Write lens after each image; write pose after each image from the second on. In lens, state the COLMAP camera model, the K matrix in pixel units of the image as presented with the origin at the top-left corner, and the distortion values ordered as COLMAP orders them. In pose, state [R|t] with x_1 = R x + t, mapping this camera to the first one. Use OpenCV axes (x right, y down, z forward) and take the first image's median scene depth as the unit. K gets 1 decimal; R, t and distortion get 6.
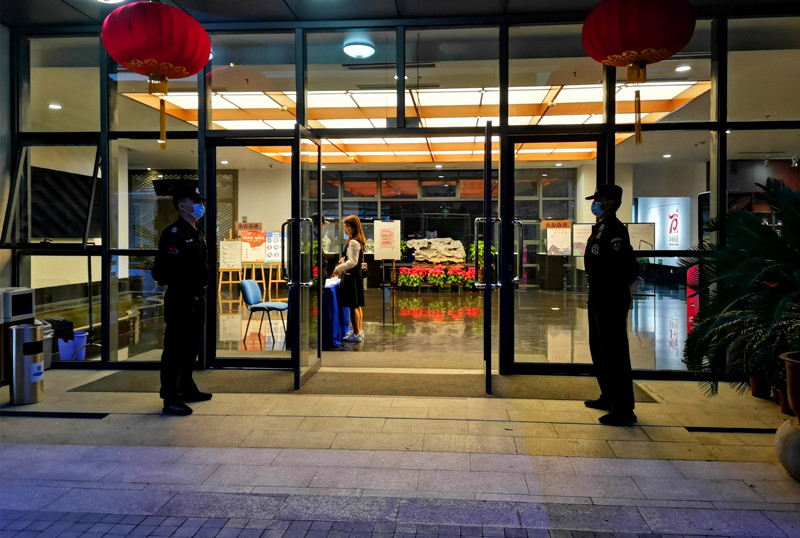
lens RADIAL K [[636.5, 0, 400.0], [0, 636.5, 269.0], [0, 0, 1]] dist [-0.003822, -0.000675]
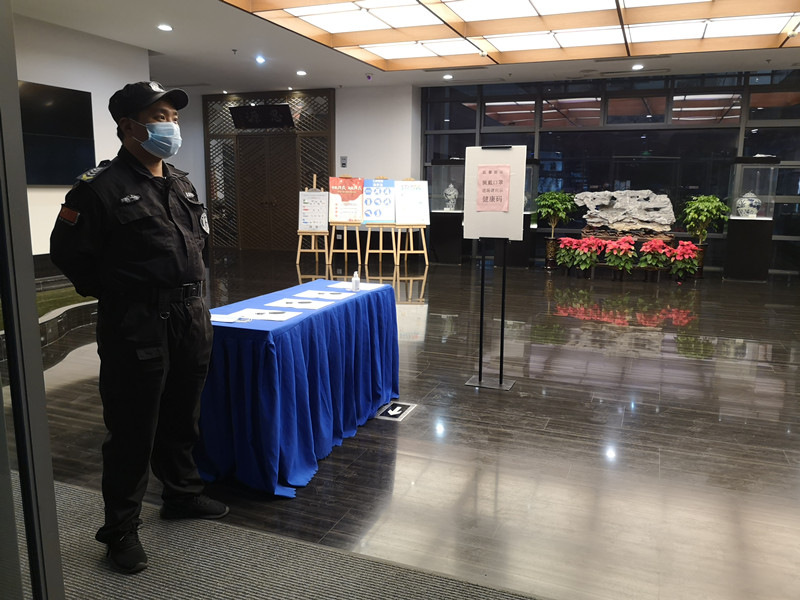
lens RADIAL K [[645.7, 0, 400.0], [0, 645.7, 300.0], [0, 0, 1]] dist [0.007677, 0.000986]
pose [[0.959203, 0.057155, -0.276881, 0.027888], [-0.023425, 0.992052, 0.123632, -0.015891], [0.281746, -0.112102, 0.952918, 0.341298]]
